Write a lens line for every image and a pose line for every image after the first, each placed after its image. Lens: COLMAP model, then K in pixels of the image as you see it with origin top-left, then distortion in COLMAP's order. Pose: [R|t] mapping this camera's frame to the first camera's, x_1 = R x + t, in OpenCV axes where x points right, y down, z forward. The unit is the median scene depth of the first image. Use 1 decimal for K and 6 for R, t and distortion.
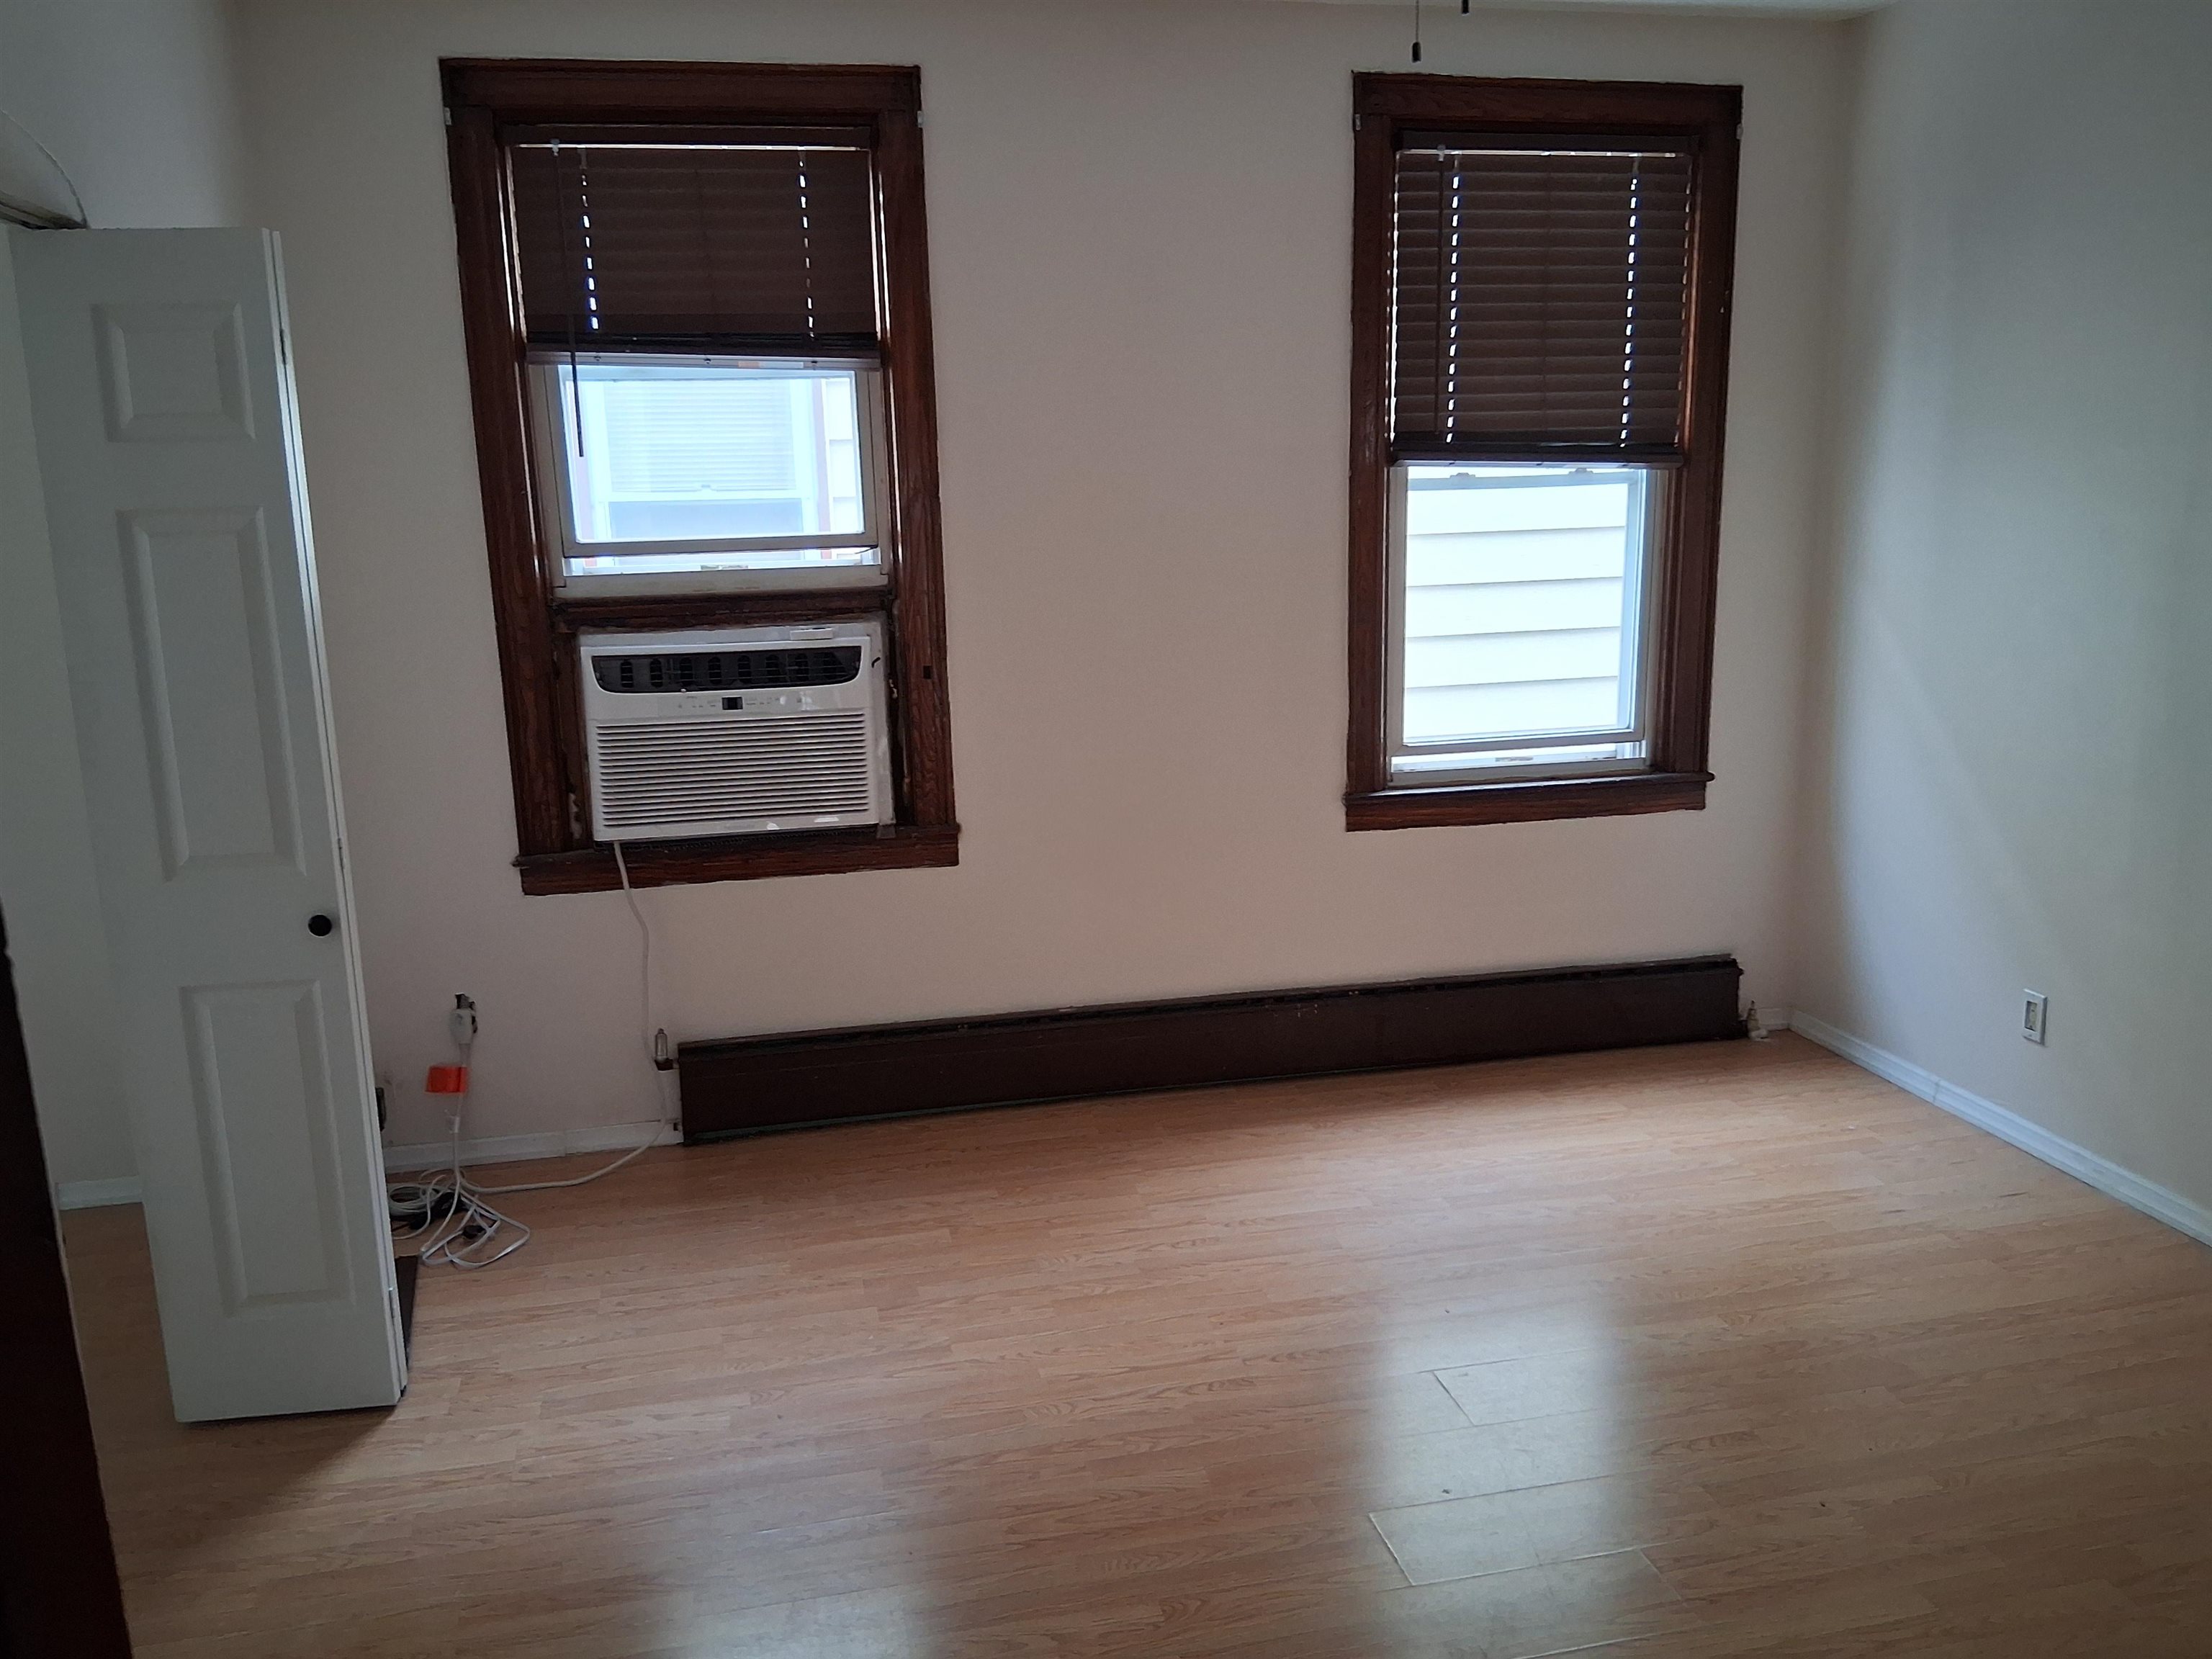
lens RADIAL K [[1674.3, 0, 1102.5], [0, 1674.3, 837.5], [0, 0, 1]] dist [0.123277, -0.222043]
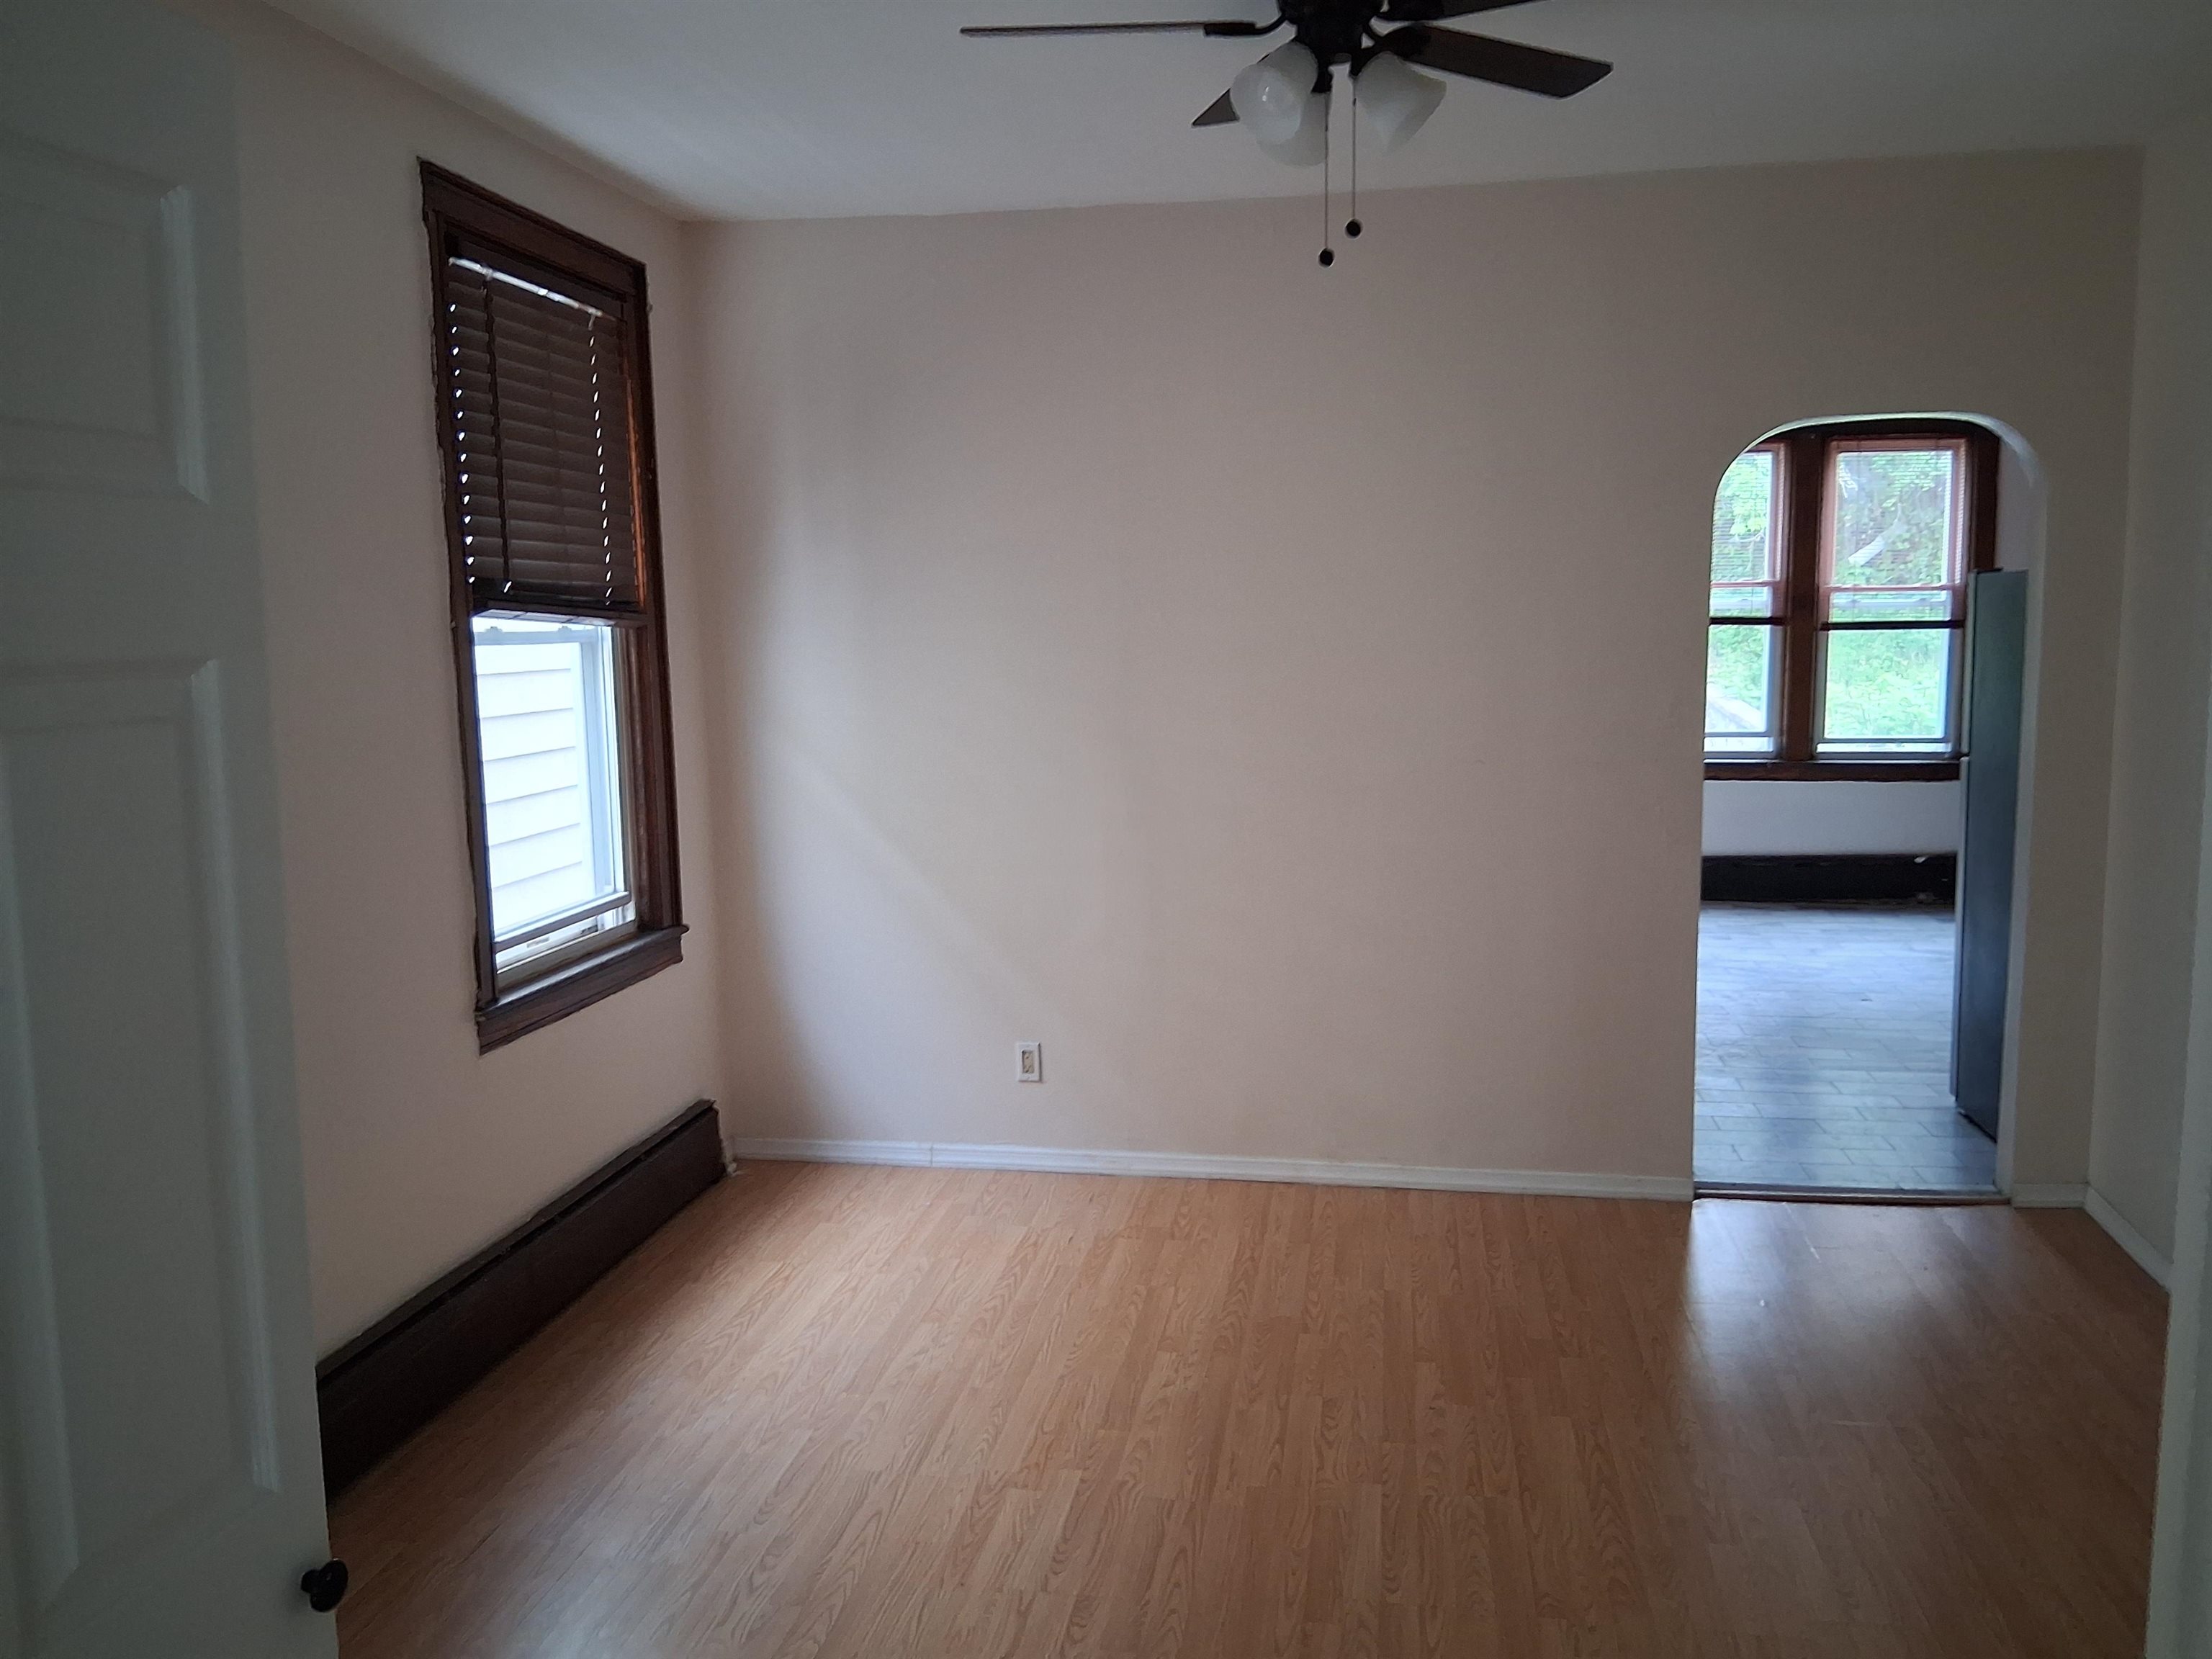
lens RADIAL K [[1674.3, 0, 1102.5], [0, 1674.3, 837.5], [0, 0, 1]] dist [0.123277, -0.222043]
pose [[0.373745, -0.100900, 0.922027, -0.499611], [0.196608, 0.980095, 0.027560, -0.072202], [-0.906455, 0.170977, 0.386143, 0.400105]]
